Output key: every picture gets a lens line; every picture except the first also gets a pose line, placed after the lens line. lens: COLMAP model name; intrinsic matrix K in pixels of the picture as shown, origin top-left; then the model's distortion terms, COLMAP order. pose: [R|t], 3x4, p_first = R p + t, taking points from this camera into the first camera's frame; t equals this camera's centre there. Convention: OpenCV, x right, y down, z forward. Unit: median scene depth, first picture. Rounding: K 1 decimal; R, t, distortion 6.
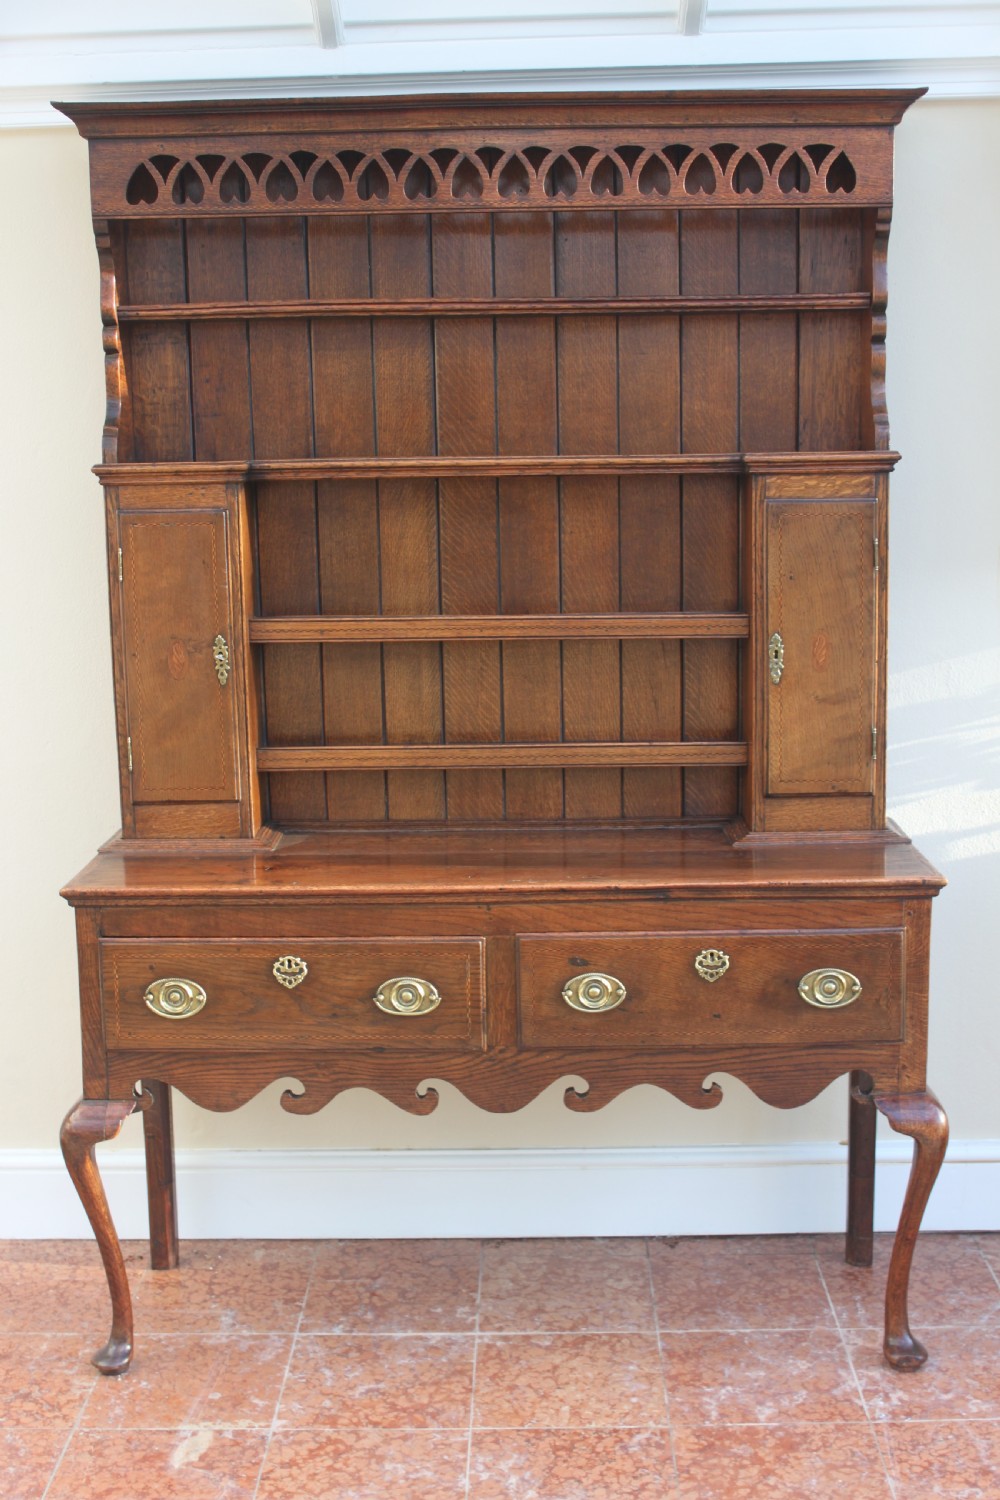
lens RADIAL K [[1913.0, 0, 503.5], [0, 1913.0, 778.5], [0, 0, 1]] dist [-0.066833, 0.000000]
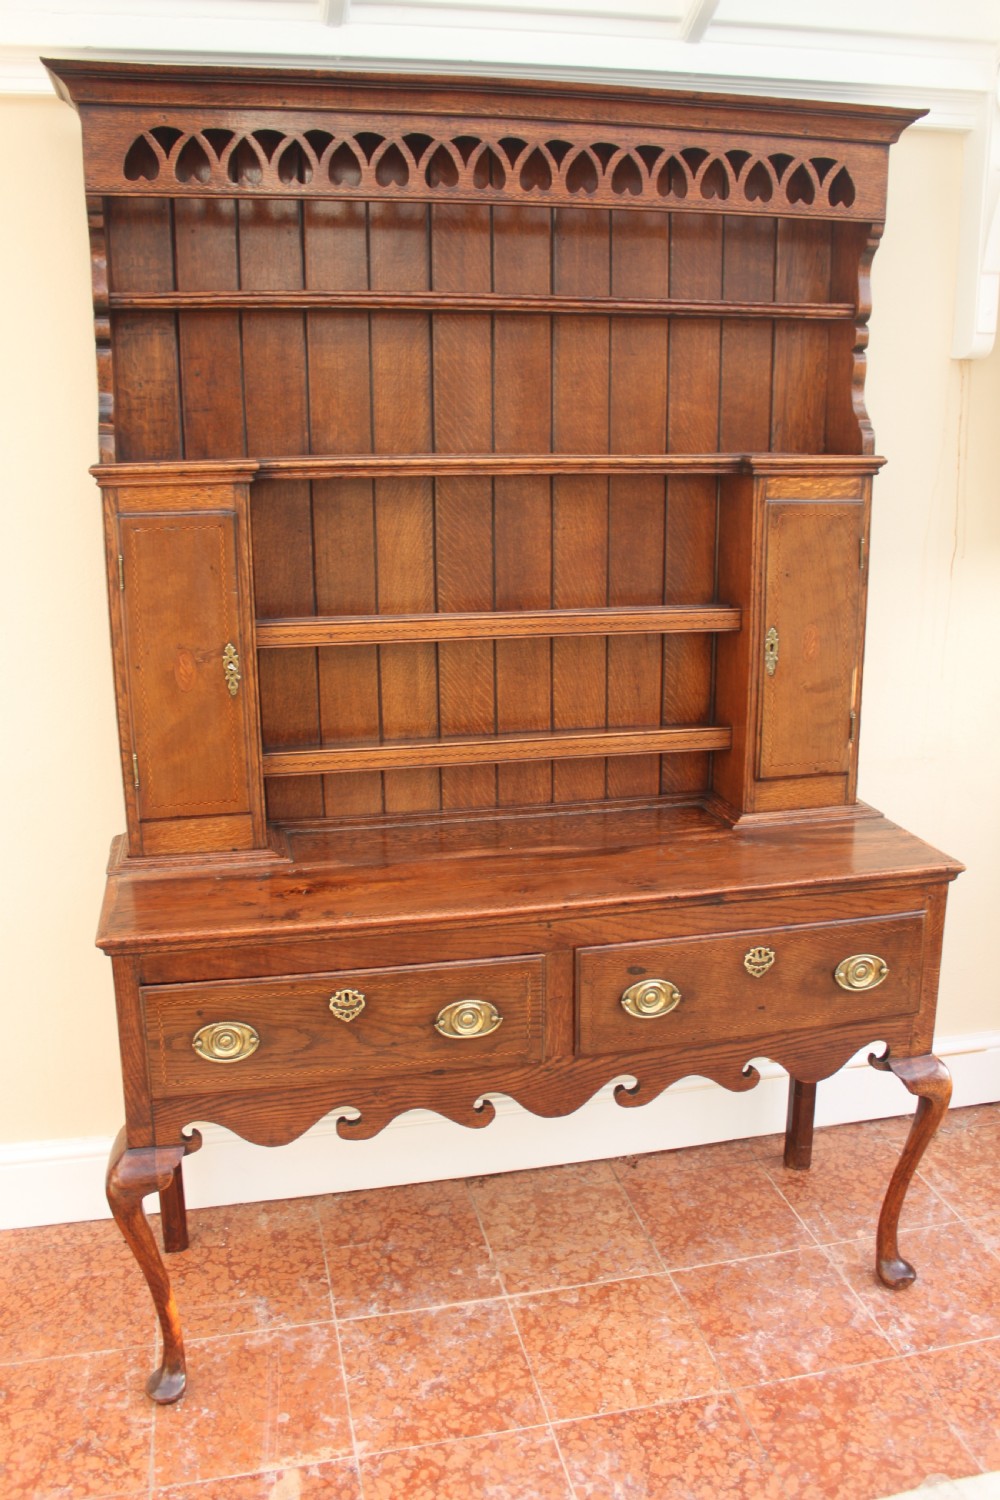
lens RADIAL K [[1295.6, 0, 500.9], [0, 1295.6, 734.6], [0, 0, 1]] dist [-0.164726, 0.143127]
pose [[0.971722, -0.044703, 0.231859, -0.169747], [0.028294, 0.996885, 0.073621, -0.074143], [-0.234428, -0.064979, 0.969959, 0.348655]]
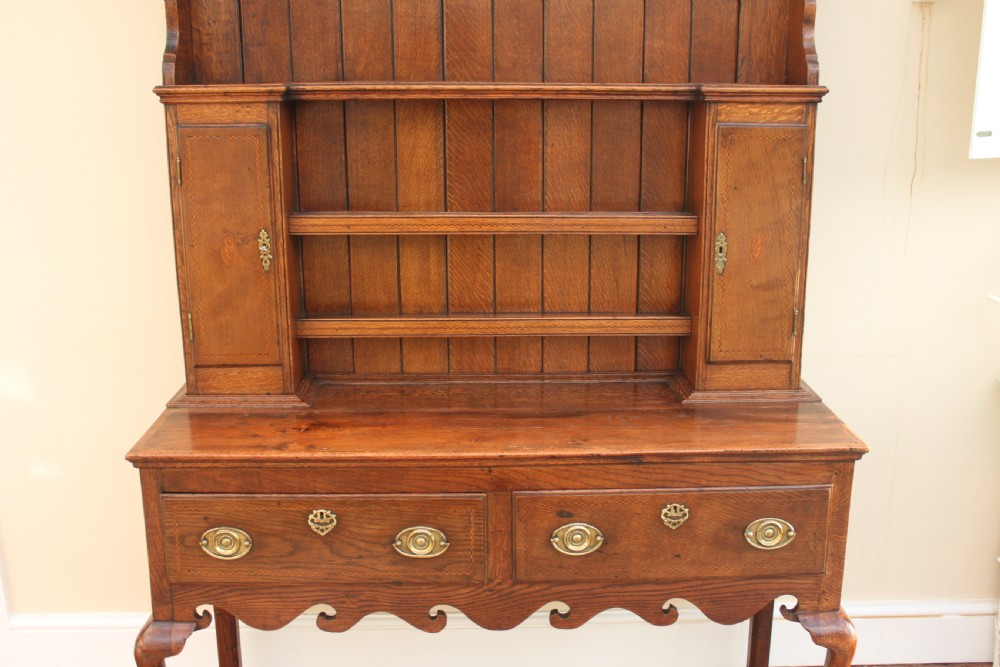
lens RADIAL K [[1044.0, 0, 514.3], [0, 1044.0, 329.5], [0, 0, 1]] dist [-0.097217, 0.000000]
pose [[0.998408, 0.004160, 0.056259, -0.027718], [-0.008624, 0.996811, 0.079336, -0.066522], [-0.055750, -0.079695, 0.995259, 0.340468]]
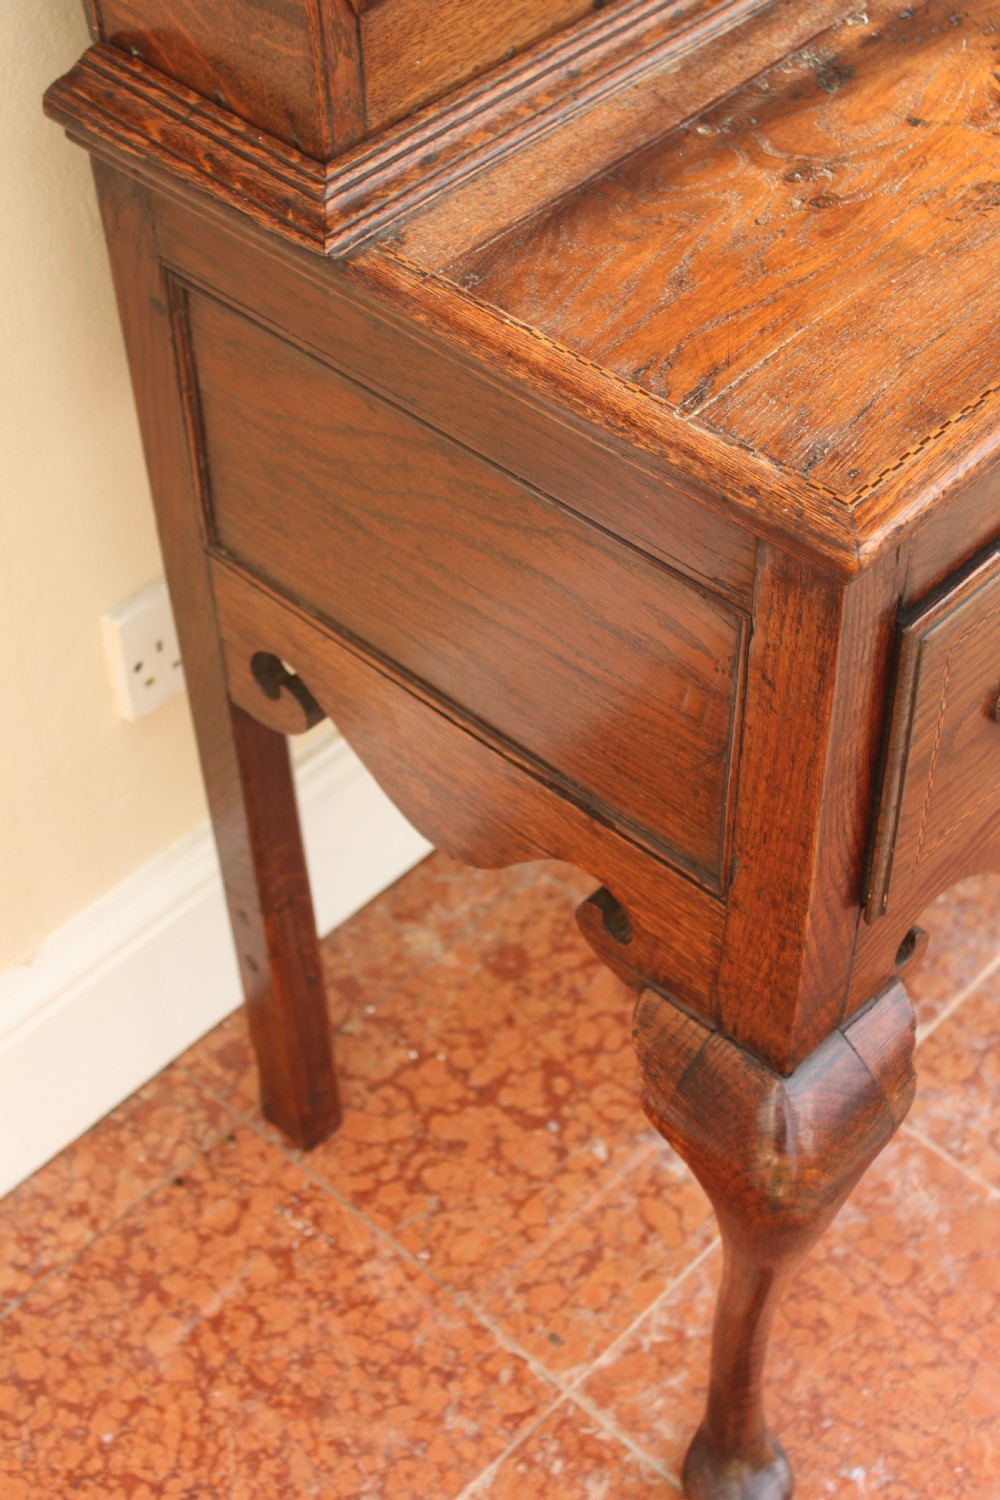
lens RADIAL K [[2359.0, 0, 510.2], [0, 2359.0, 744.0], [0, 0, 1]] dist [-0.017176, 0.000000]
pose [[0.669872, -0.536612, 0.513145, -0.392500], [0.133670, 0.766995, 0.627575, -0.101205], [-0.730345, -0.351803, 0.585518, 0.803924]]
